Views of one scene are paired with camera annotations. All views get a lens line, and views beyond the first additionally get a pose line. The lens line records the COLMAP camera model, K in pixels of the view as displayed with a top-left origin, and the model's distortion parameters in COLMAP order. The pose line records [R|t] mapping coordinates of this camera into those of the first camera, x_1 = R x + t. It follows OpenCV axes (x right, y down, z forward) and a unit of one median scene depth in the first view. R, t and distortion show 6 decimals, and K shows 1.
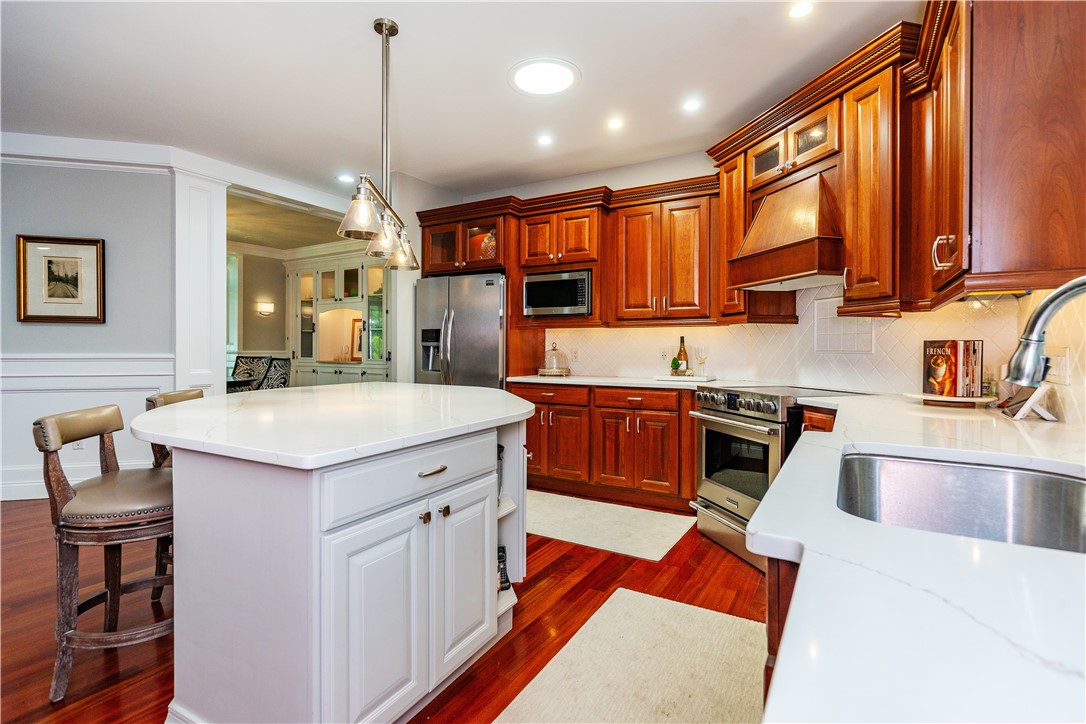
lens RADIAL K [[515.4, 0, 536.6], [0, 515.4, 355.2], [0, 0, 1]] dist [-0.004958, 0.000966]
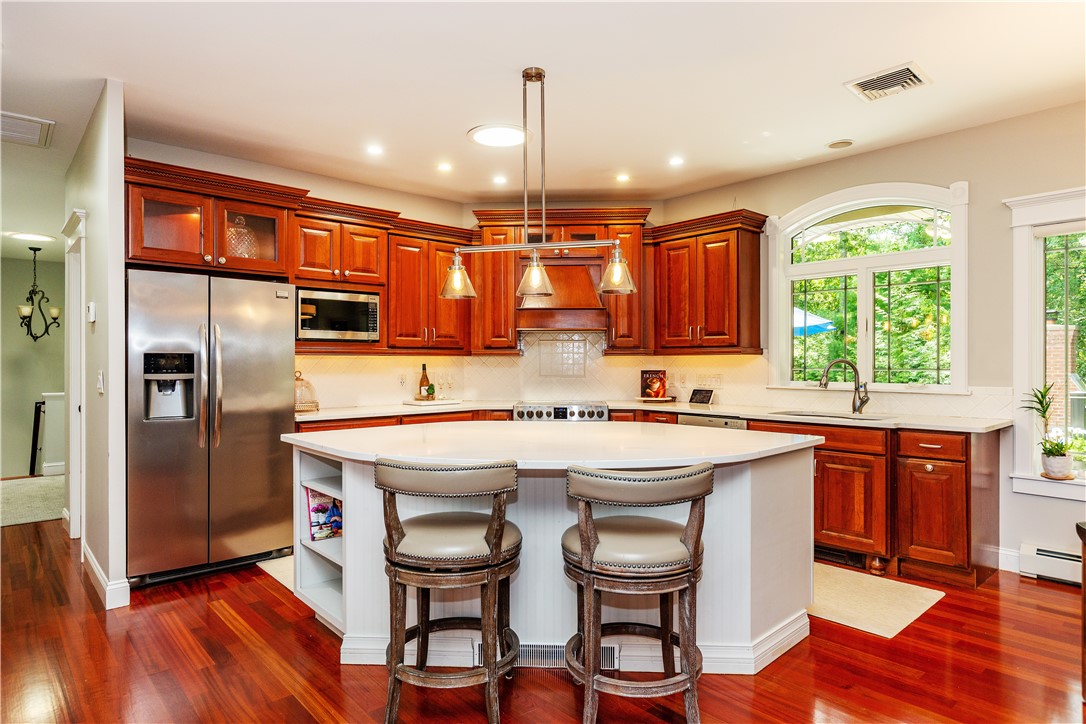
lens RADIAL K [[637.1, 0, 551.8], [0, 637.1, 363.4], [0, 0, 1]] dist [-0.004532, 0.002695]
pose [[0.279546, -0.007380, 0.960104, -0.964068], [0.014860, 0.999884, 0.003360, -0.039401], [-0.960017, 0.013328, 0.279623, 0.384968]]
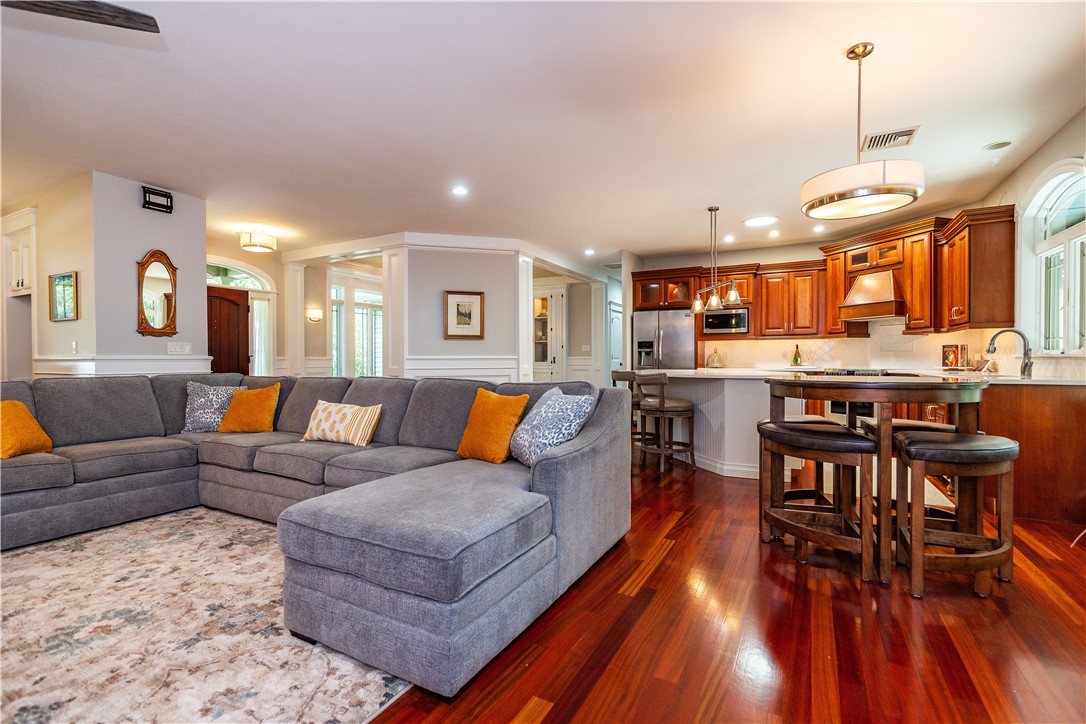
lens RADIAL K [[495.3, 0, 536.9], [0, 495.3, 363.3], [0, 0, 1]] dist [-0.005032, 0.001506]
pose [[0.998733, -0.008099, 0.049657, -0.755090], [0.008294, 0.999959, -0.003731, 0.030172], [-0.049625, 0.004138, 0.998759, -0.730834]]
